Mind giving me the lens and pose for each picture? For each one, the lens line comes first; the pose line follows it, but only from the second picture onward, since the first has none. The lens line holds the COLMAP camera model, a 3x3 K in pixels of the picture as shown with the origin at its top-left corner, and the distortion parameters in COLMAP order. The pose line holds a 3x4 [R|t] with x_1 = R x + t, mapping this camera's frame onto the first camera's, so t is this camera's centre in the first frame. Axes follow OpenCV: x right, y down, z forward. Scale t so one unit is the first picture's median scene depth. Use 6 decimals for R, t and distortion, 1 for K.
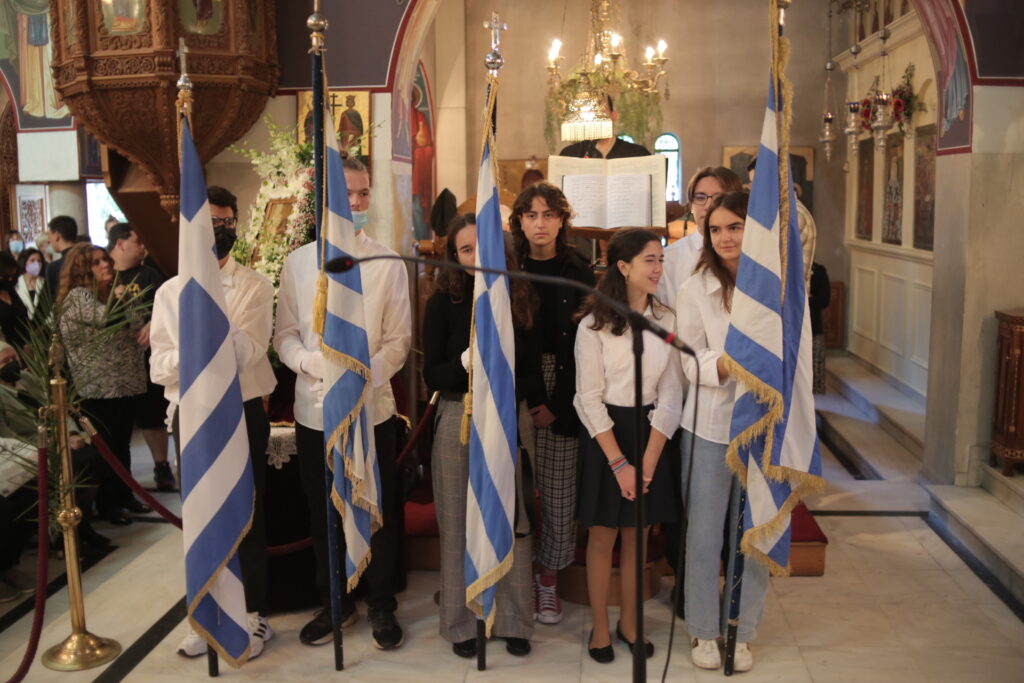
lens RADIAL K [[1005.6, 0, 515.9], [0, 1005.6, 343.5], [0, 0, 1]] dist [-0.106248, 0.000000]
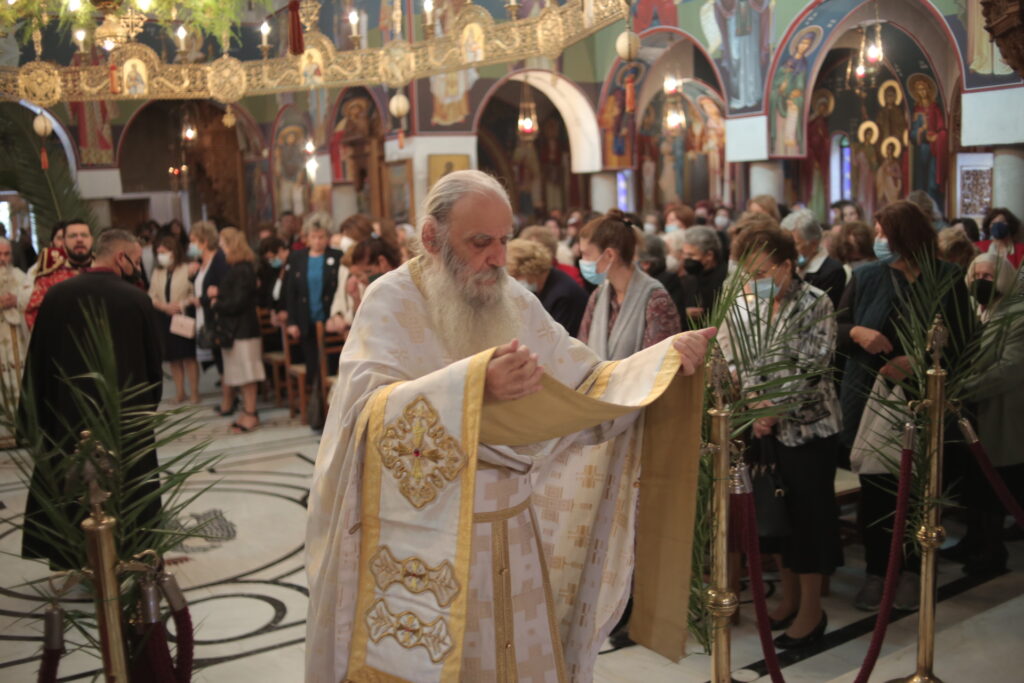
lens RADIAL K [[1005.6, 0, 511.7], [0, 1005.6, 340.7], [0, 0, 1]] dist [-0.106248, 0.000000]
pose [[0.598560, 0.098708, -0.794973, -0.020925], [-0.087577, 0.994494, 0.057543, -0.002646], [0.796276, 0.035179, 0.603909, 0.171069]]
